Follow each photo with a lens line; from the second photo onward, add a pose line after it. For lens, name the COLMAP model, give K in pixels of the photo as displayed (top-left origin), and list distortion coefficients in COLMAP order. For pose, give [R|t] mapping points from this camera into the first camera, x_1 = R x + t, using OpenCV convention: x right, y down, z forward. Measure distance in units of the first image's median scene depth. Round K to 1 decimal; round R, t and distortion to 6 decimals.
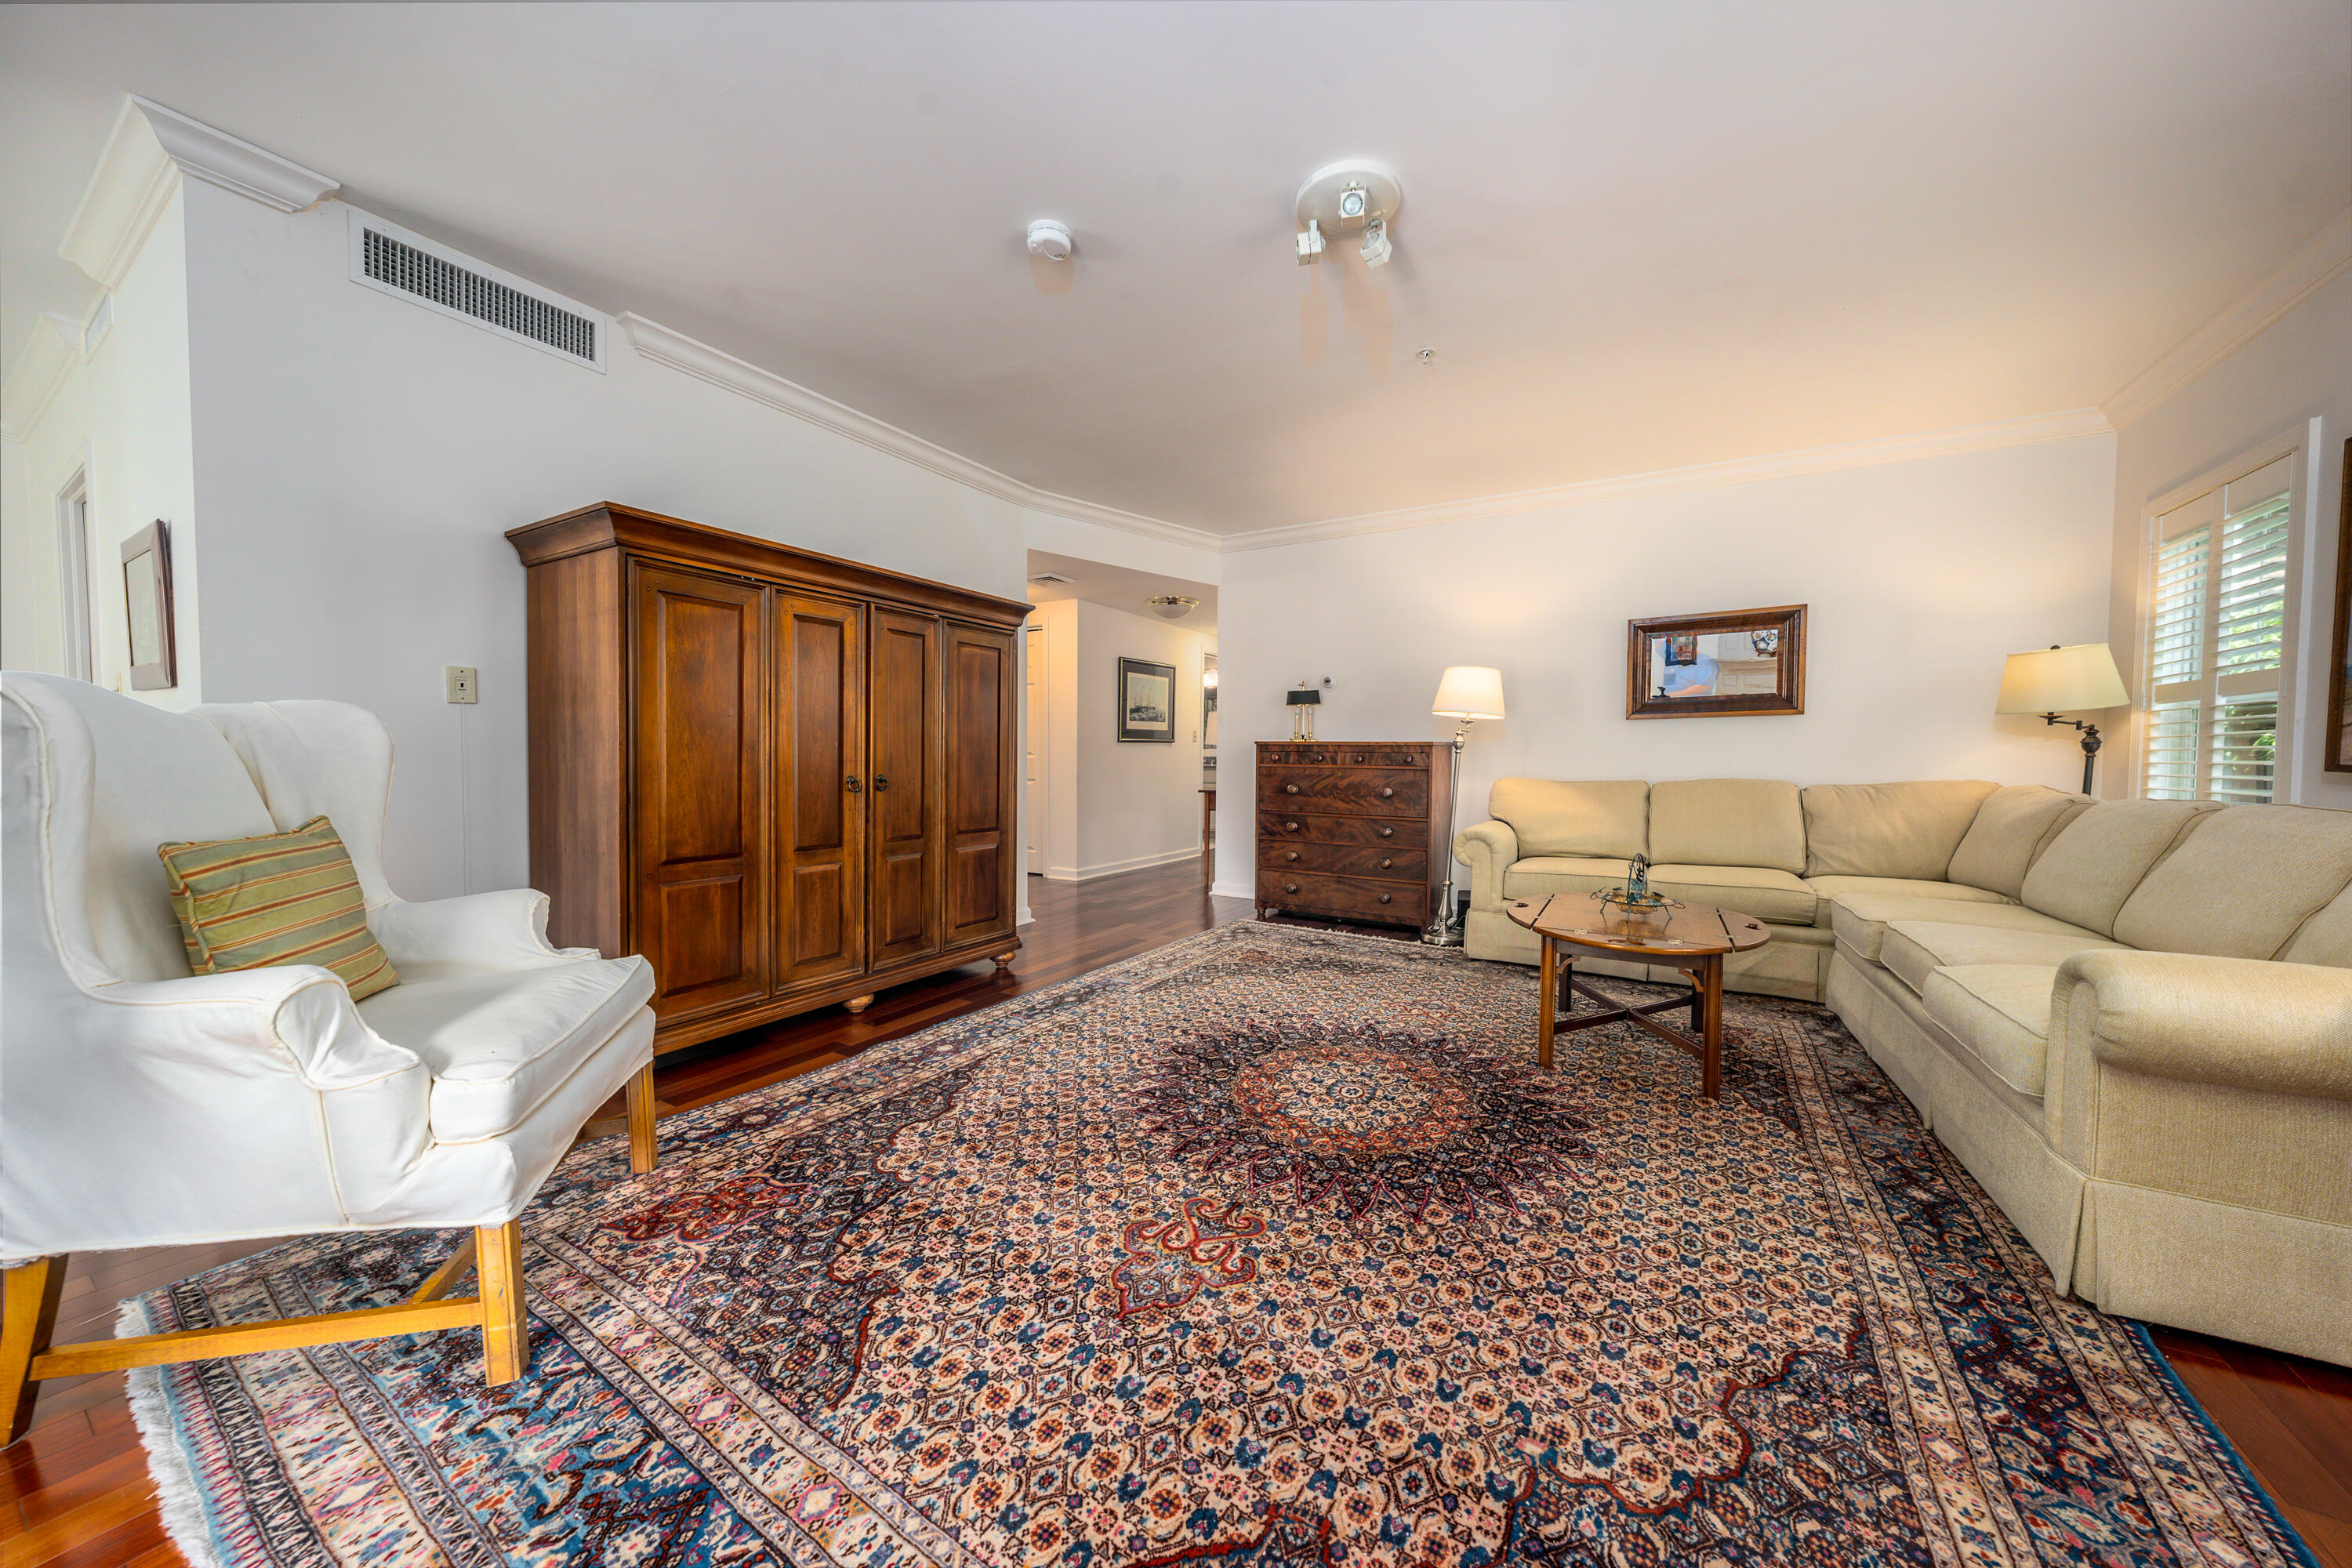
lens RADIAL K [[807.6, 0, 1171.9], [0, 807.6, 780.3], [0, 0, 1]] dist [-0.005340, 0.000447]
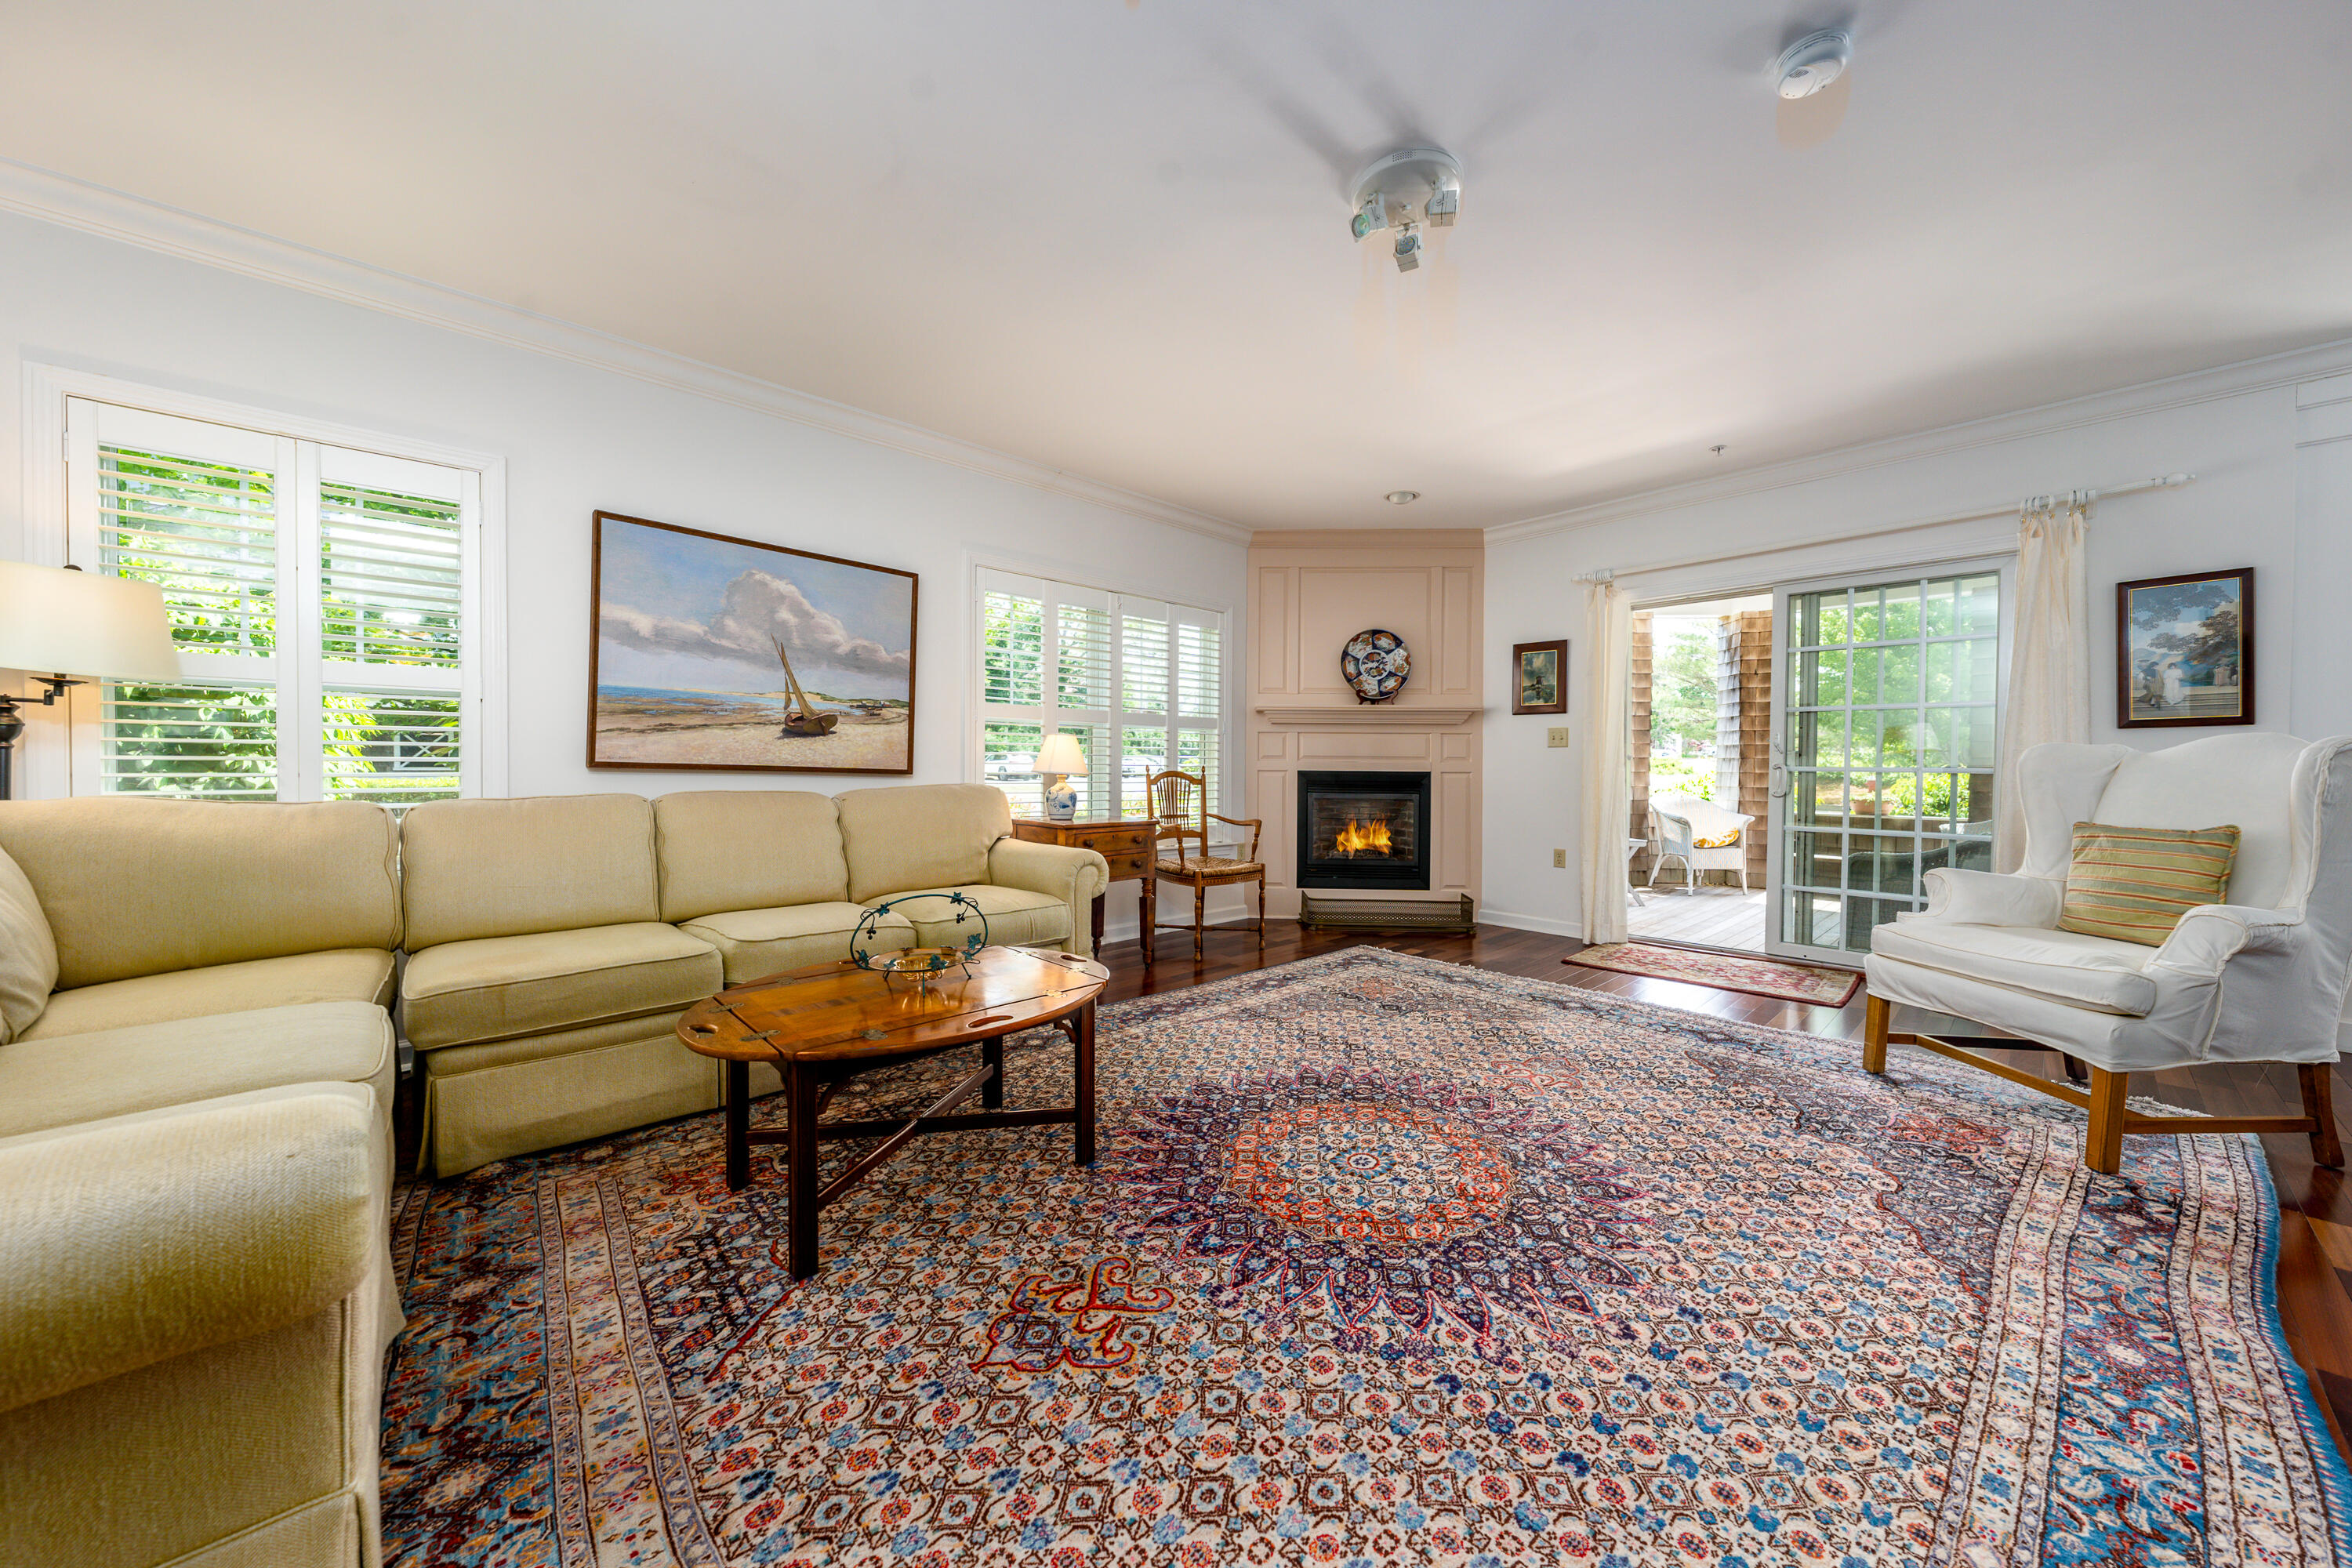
lens RADIAL K [[807.6, 0, 1181.3], [0, 807.6, 776.5], [0, 0, 1]] dist [-0.005340, 0.000447]
pose [[-0.959867, -0.020004, 0.279743, 0.189709], [-0.006990, 0.998849, 0.047444, -0.063307], [-0.280370, 0.043584, -0.958902, 1.986310]]
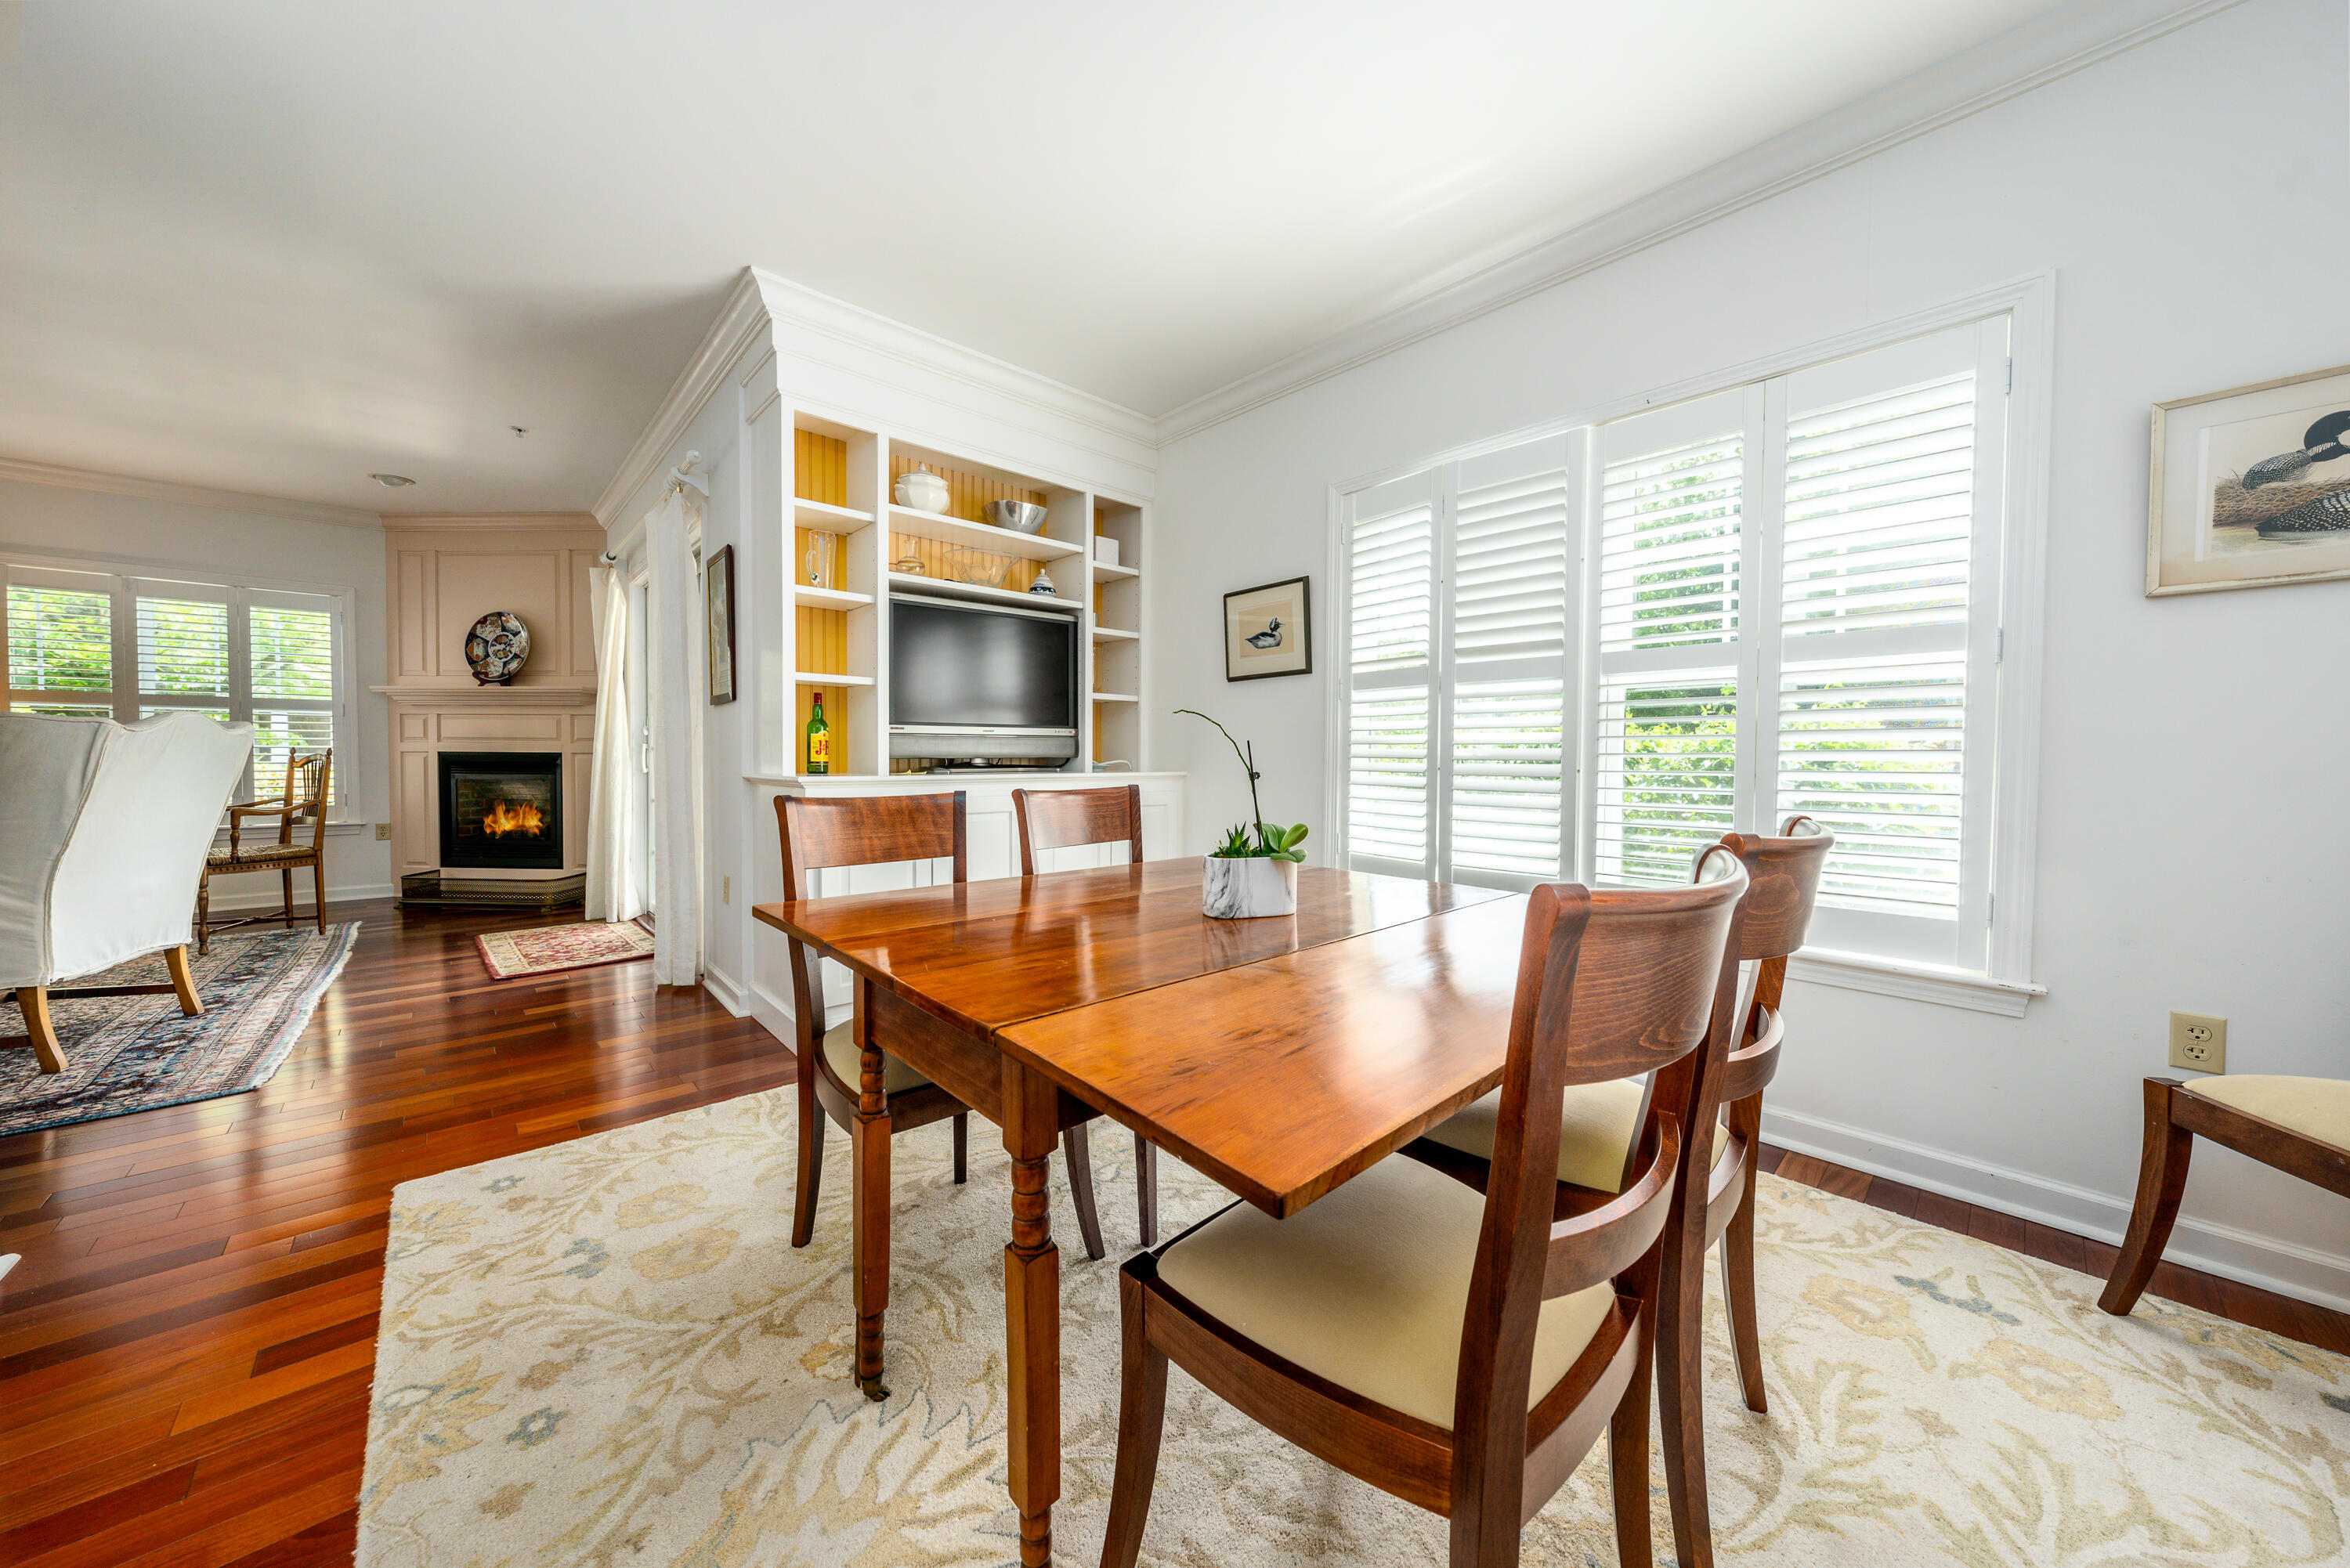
lens RADIAL K [[806.9, 0, 1189.3], [0, 806.9, 770.9], [0, 0, 1]] dist [-0.005340, 0.000447]
pose [[-0.960162, -0.021789, 0.278595, -2.304191], [-0.007091, 0.998534, 0.053659, -0.058282], [-0.279355, 0.049546, -0.958909, 1.270057]]
